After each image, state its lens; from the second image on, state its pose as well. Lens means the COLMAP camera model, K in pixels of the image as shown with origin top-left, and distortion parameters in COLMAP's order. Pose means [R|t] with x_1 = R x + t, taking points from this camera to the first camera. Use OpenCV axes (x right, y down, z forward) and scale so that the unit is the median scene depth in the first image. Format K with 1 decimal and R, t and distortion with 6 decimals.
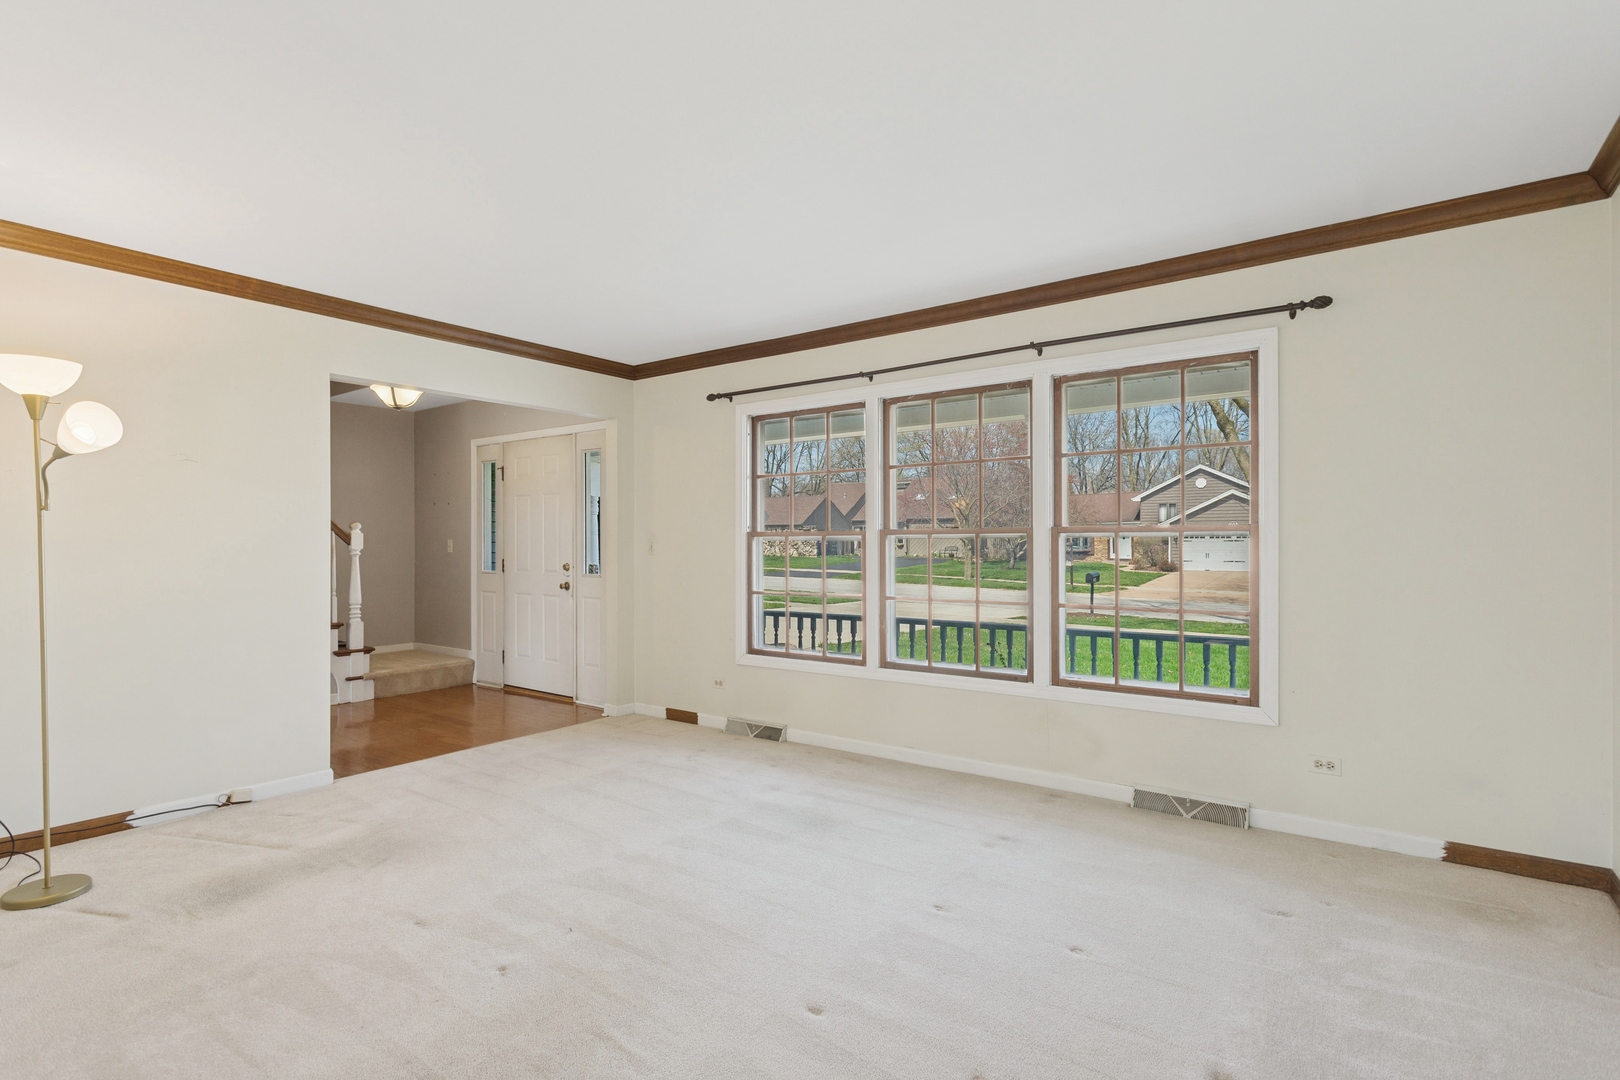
lens RADIAL K [[793.4, 0, 794.5], [0, 793.4, 541.3], [0, 0, 1]] dist [0.004098, 0.001379]
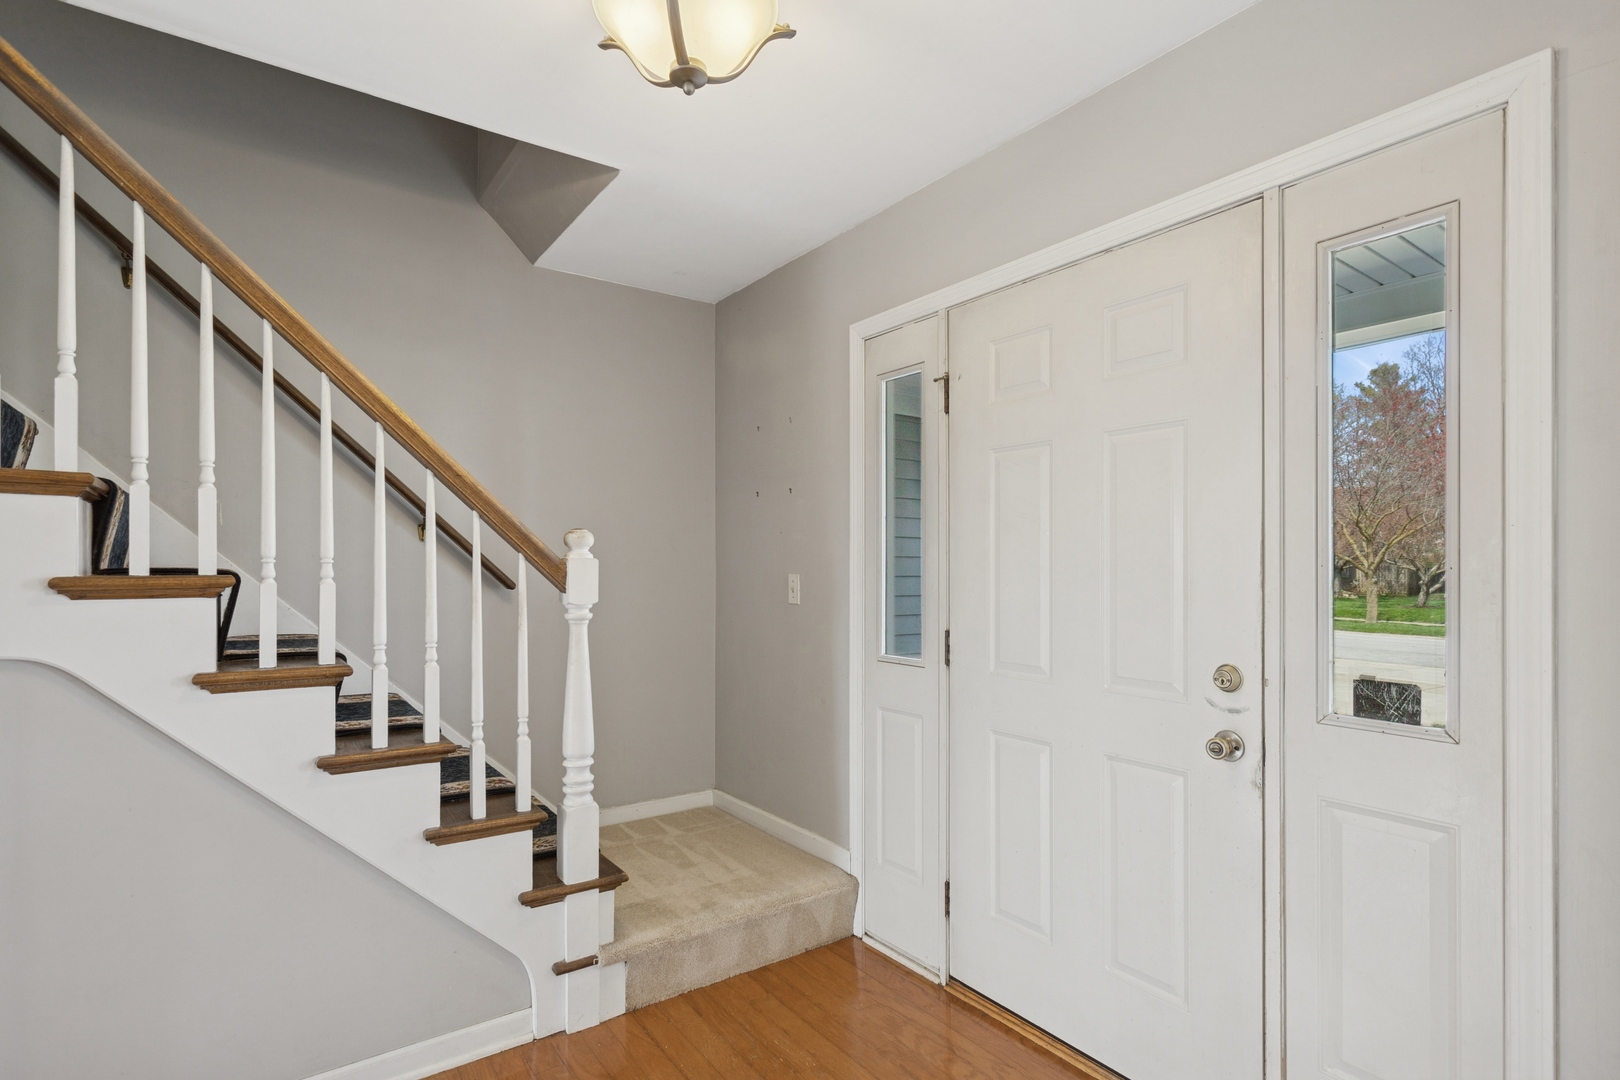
lens RADIAL K [[799.1, 0, 809.3], [0, 799.1, 573.9], [0, 0, 1]] dist [-0.001617, -0.000003]
pose [[0.954666, 0.004005, -0.297654, -0.343639], [-0.001878, 0.999971, 0.007433, -0.006141], [0.297675, -0.006537, 0.954645, 0.682690]]
